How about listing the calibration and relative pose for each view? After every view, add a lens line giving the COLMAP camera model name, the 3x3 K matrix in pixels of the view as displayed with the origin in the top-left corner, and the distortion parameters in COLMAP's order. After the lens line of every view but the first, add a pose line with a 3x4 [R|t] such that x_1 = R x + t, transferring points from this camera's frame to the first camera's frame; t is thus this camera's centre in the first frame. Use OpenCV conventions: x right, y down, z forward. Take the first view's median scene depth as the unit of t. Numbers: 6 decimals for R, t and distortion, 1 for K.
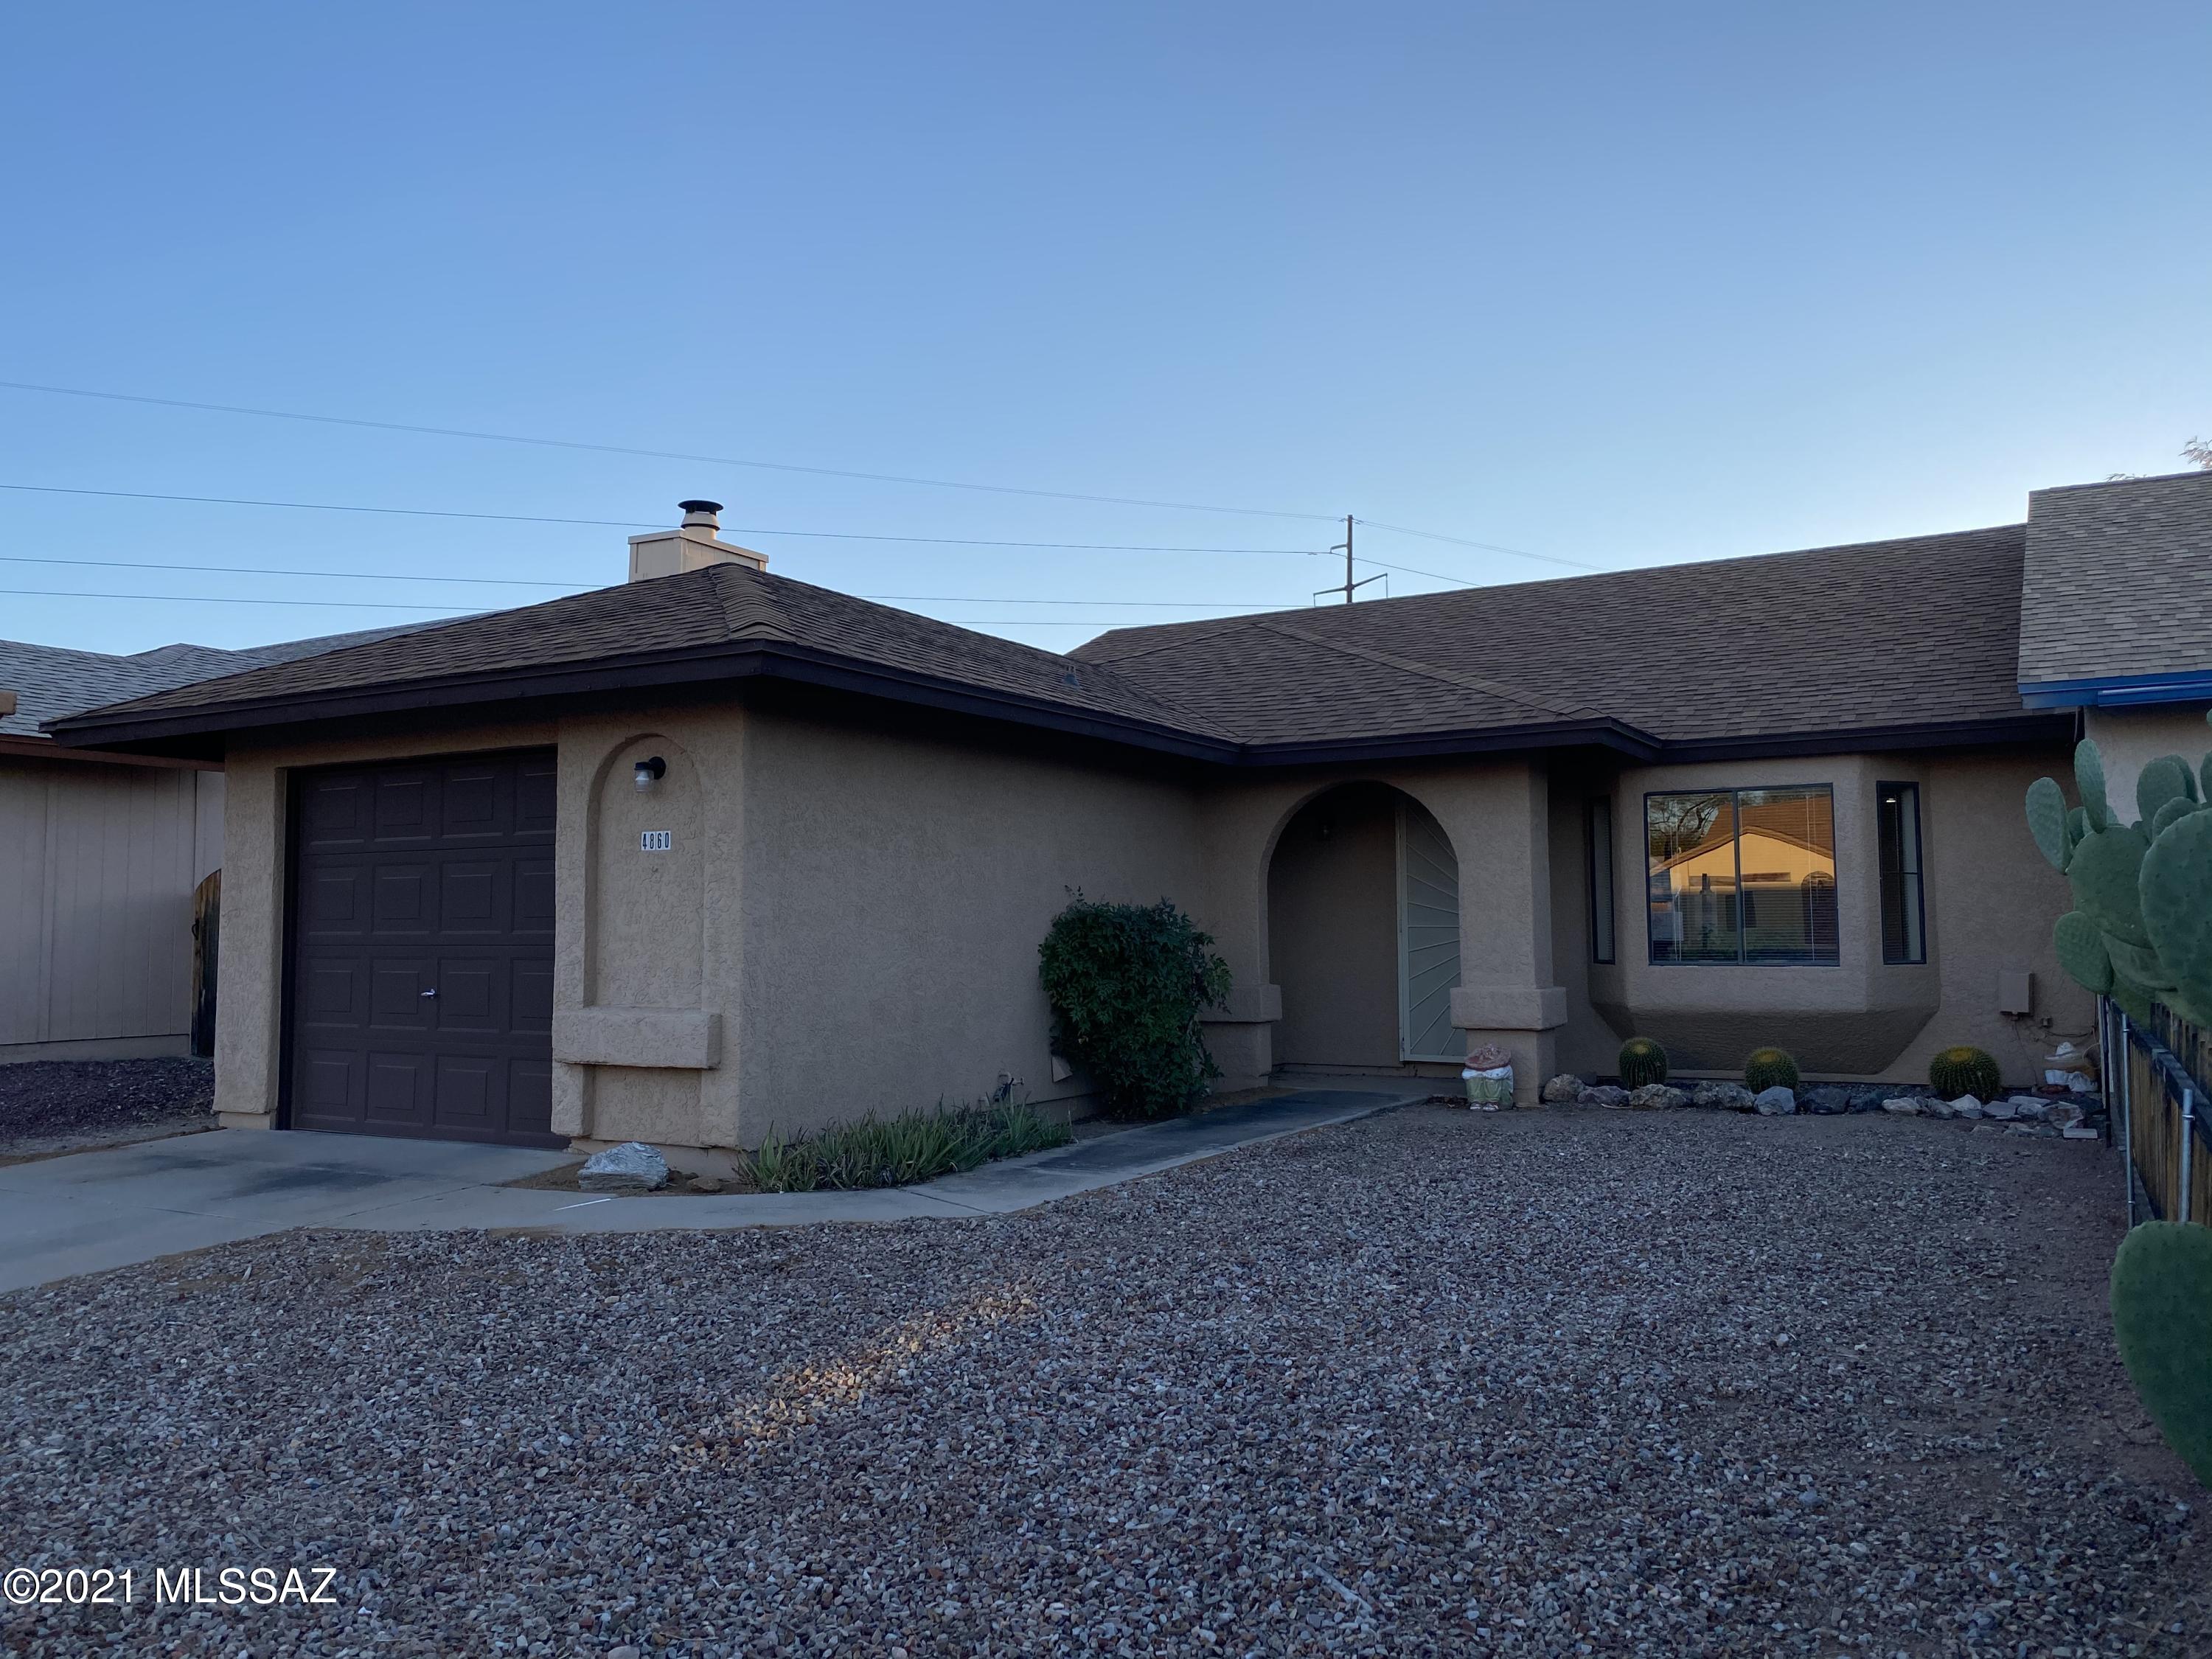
lens RADIAL K [[1675.4, 0, 1098.9], [0, 1675.4, 823.7], [0, 0, 1]] dist [0.016864, -0.004891]
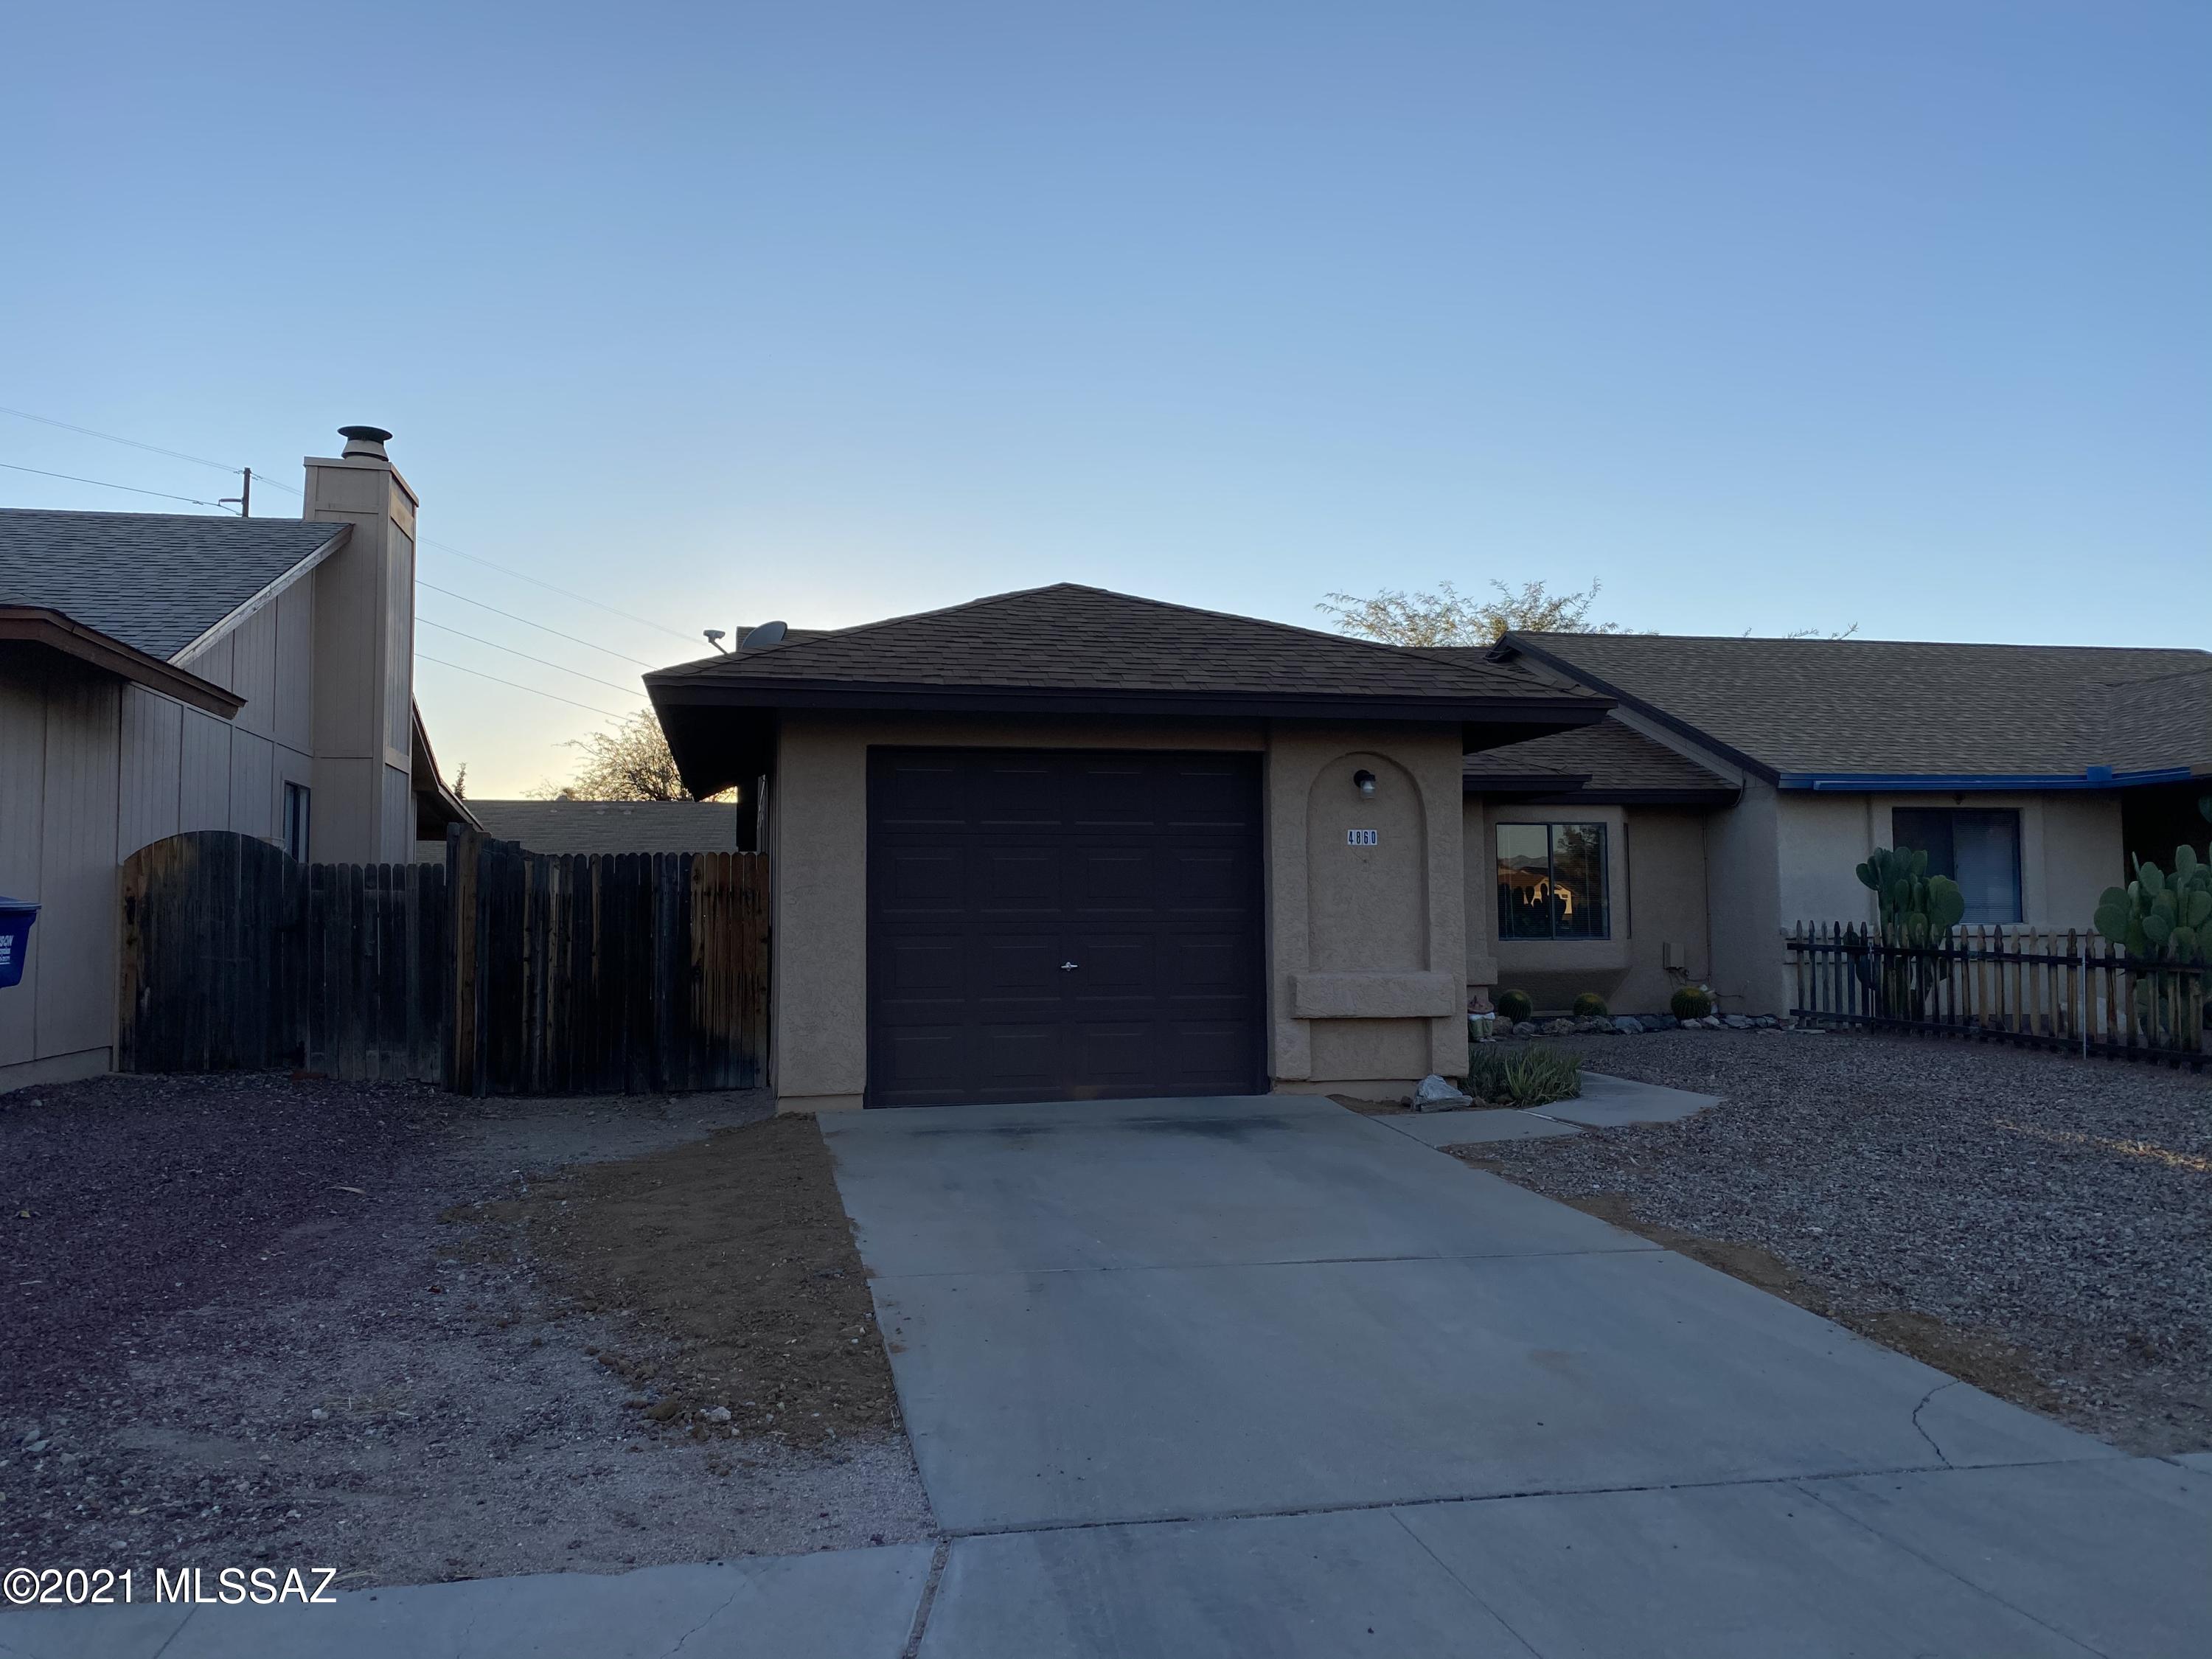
lens RADIAL K [[1675.4, 0, 1098.9], [0, 1675.4, 823.7], [0, 0, 1]] dist [0.016864, -0.004891]
pose [[0.744360, 0.041892, 0.666464, -1.050883], [-0.041923, 0.998993, -0.015971, 0.023820], [-0.666462, -0.016053, 0.745366, 0.172591]]
